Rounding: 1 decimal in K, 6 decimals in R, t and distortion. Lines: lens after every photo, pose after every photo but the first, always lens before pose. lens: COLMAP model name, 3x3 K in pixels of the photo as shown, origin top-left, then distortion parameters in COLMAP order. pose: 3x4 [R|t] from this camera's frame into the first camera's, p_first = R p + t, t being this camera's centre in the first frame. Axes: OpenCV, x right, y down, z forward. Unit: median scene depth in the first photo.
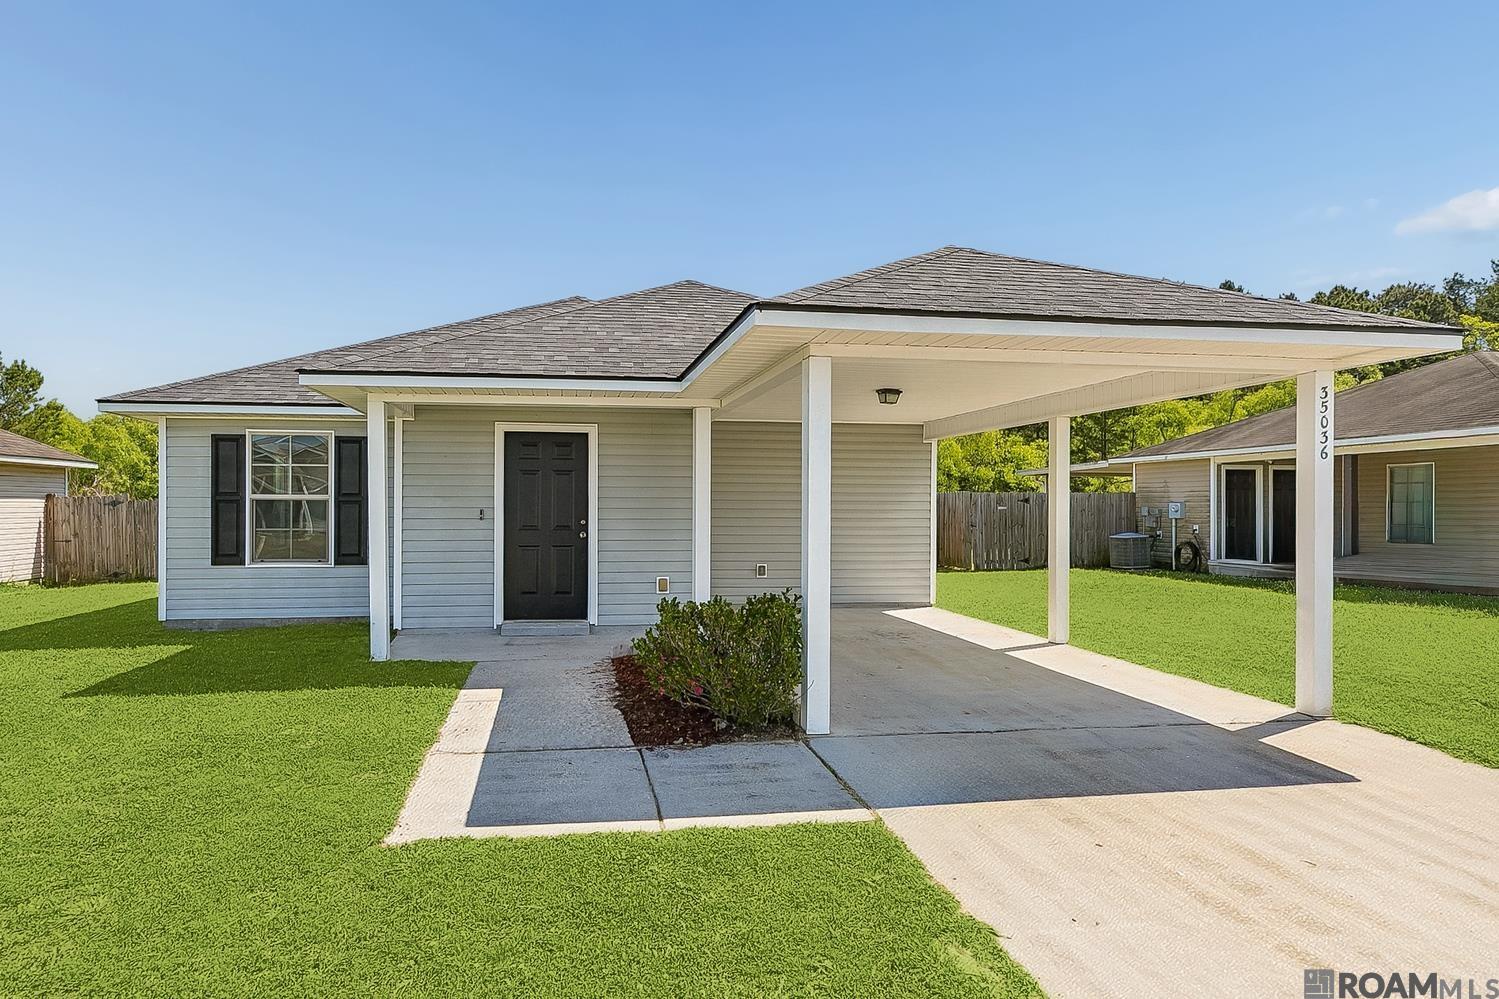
lens RADIAL K [[815.7, 0, 658.7], [0, 815.7, 505.3], [0, 0, 1]] dist [-0.004277, 0.000493]
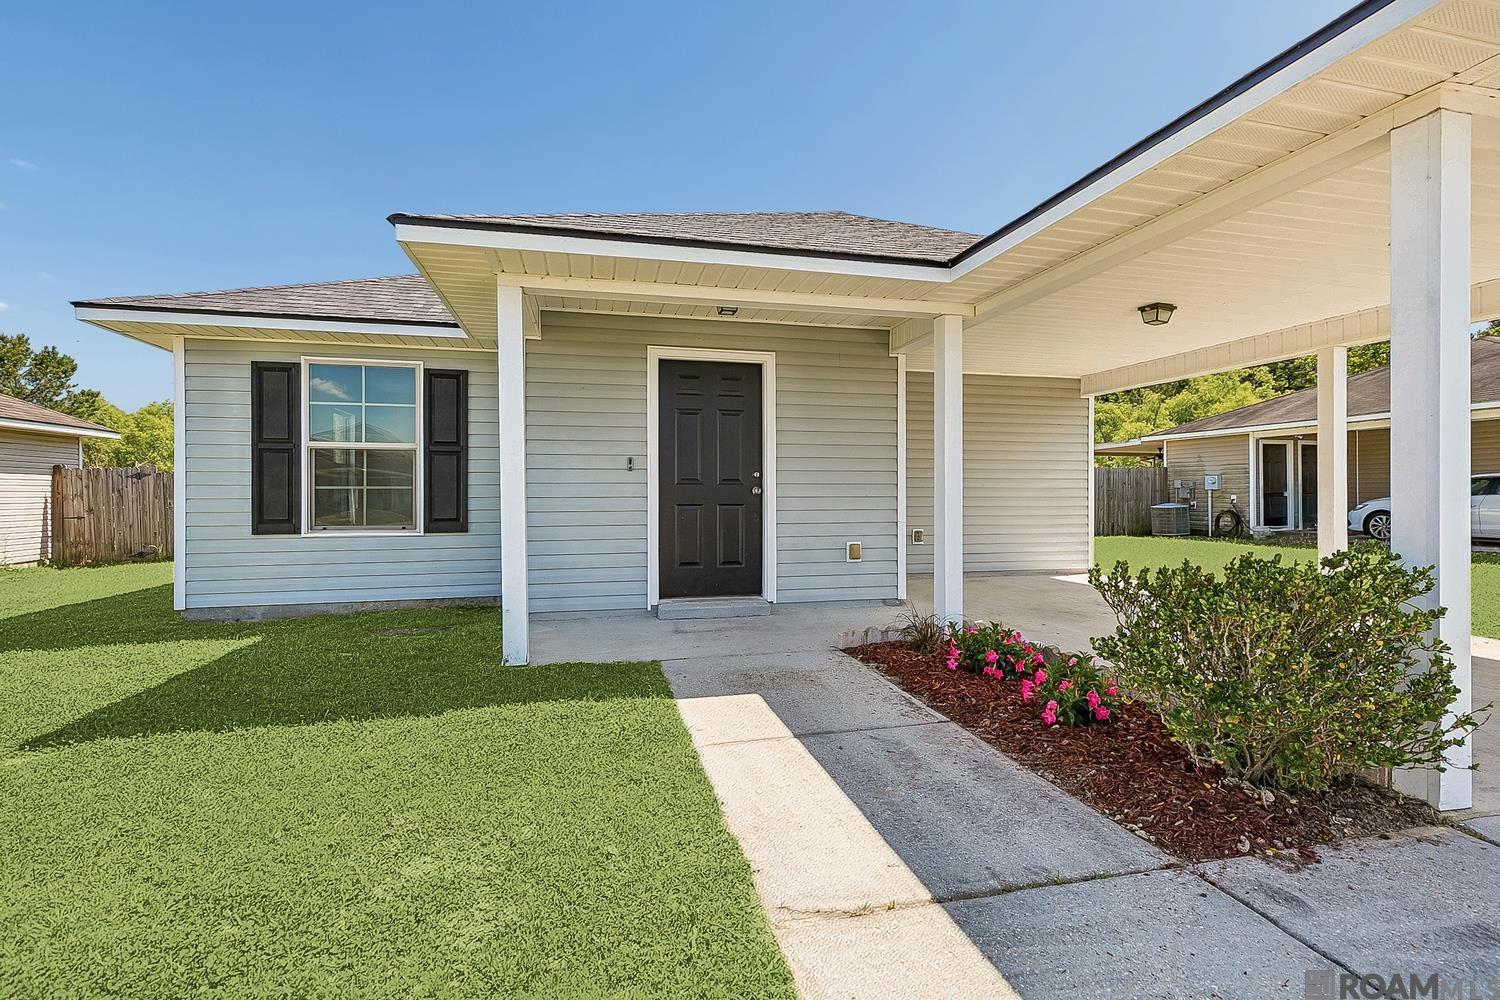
lens RADIAL K [[682.2, 0, 759.7], [0, 682.2, 494.7], [0, 0, 1]] dist [0.006100, 0.000056]
pose [[0.991729, -0.002444, 0.128330, -0.161707], [0.002045, 0.999993, 0.003242, 0.035164], [-0.128337, -0.002953, 0.991726, 0.306588]]
